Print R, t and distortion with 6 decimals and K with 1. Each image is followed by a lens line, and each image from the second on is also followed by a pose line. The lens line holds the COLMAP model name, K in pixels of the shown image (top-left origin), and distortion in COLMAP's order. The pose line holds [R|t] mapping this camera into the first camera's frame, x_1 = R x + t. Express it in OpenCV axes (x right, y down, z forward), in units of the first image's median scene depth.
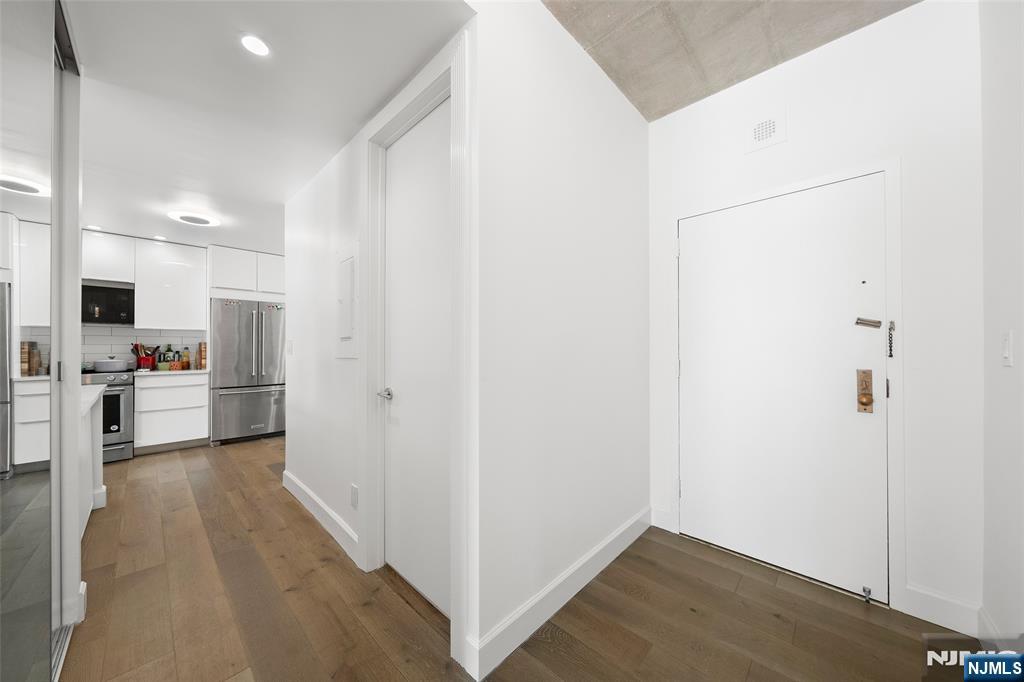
lens RADIAL K [[348.0, 0, 512.5], [0, 348.0, 344.3], [0, 0, 1]] dist [-0.008802, 0.000064]
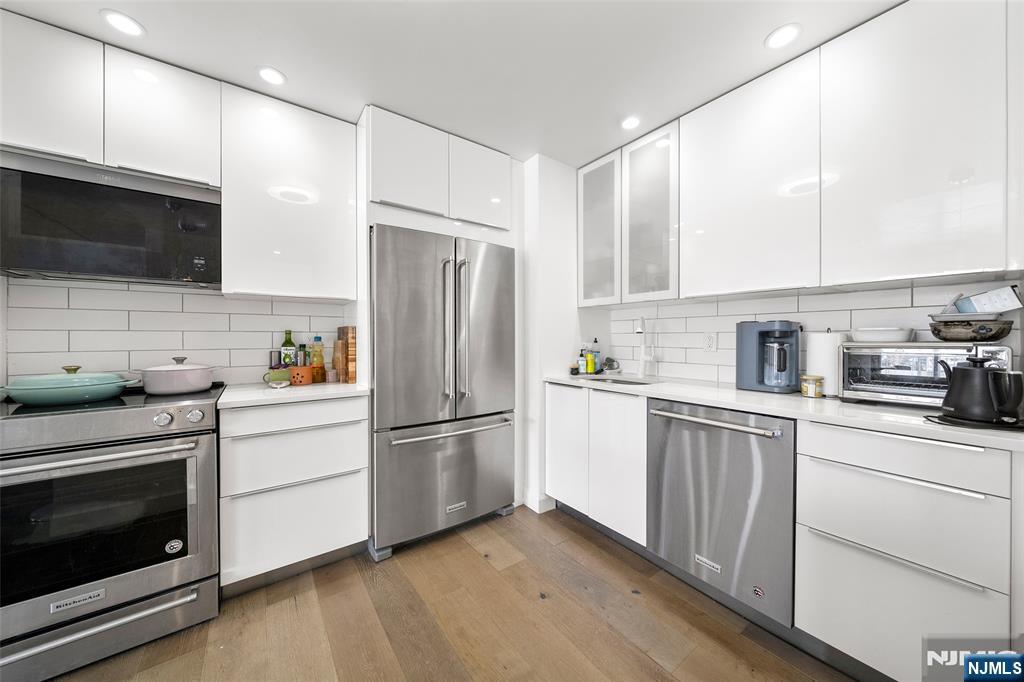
lens RADIAL K [[348.0, 0, 511.5], [0, 348.0, 338.8], [0, 0, 1]] dist [-0.008802, 0.000064]
pose [[0.983064, 0.001957, -0.183253, -0.621104], [0.000974, 0.999873, 0.015904, 0.004367], [0.183261, -0.015813, 0.982937, 0.601532]]
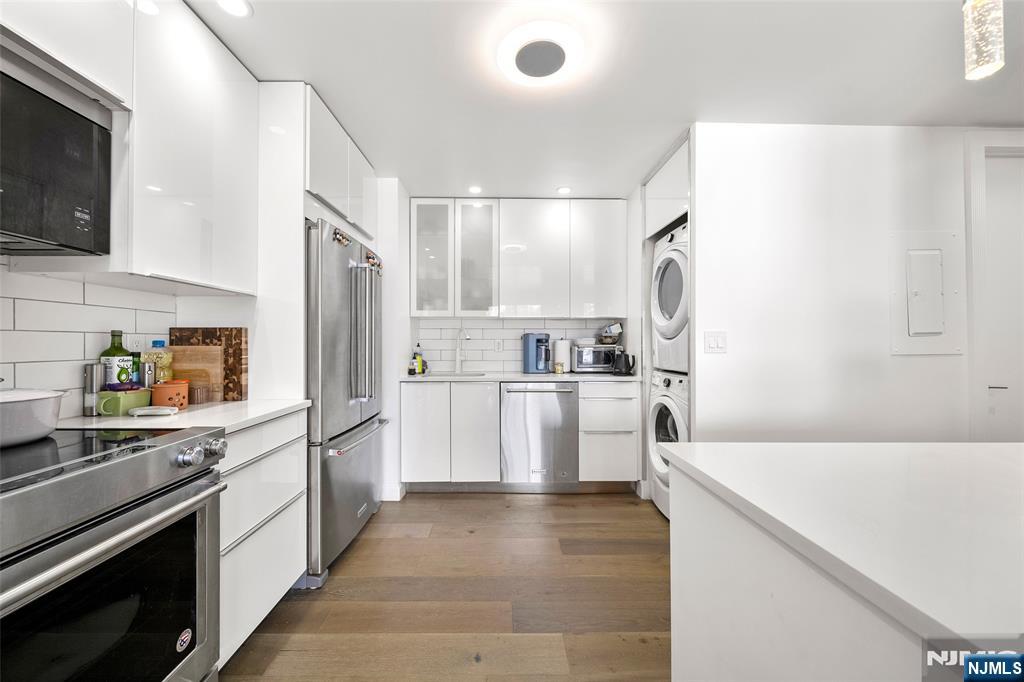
lens RADIAL K [[384.5, 0, 511.9], [0, 384.5, 339.4], [0, 0, 1]] dist [-0.000059, 0.000046]
pose [[0.709220, 0.008723, 0.704933, -1.031746], [-0.009383, 0.999952, -0.002934, 0.005463], [-0.704925, -0.004533, 0.709267, 0.525613]]
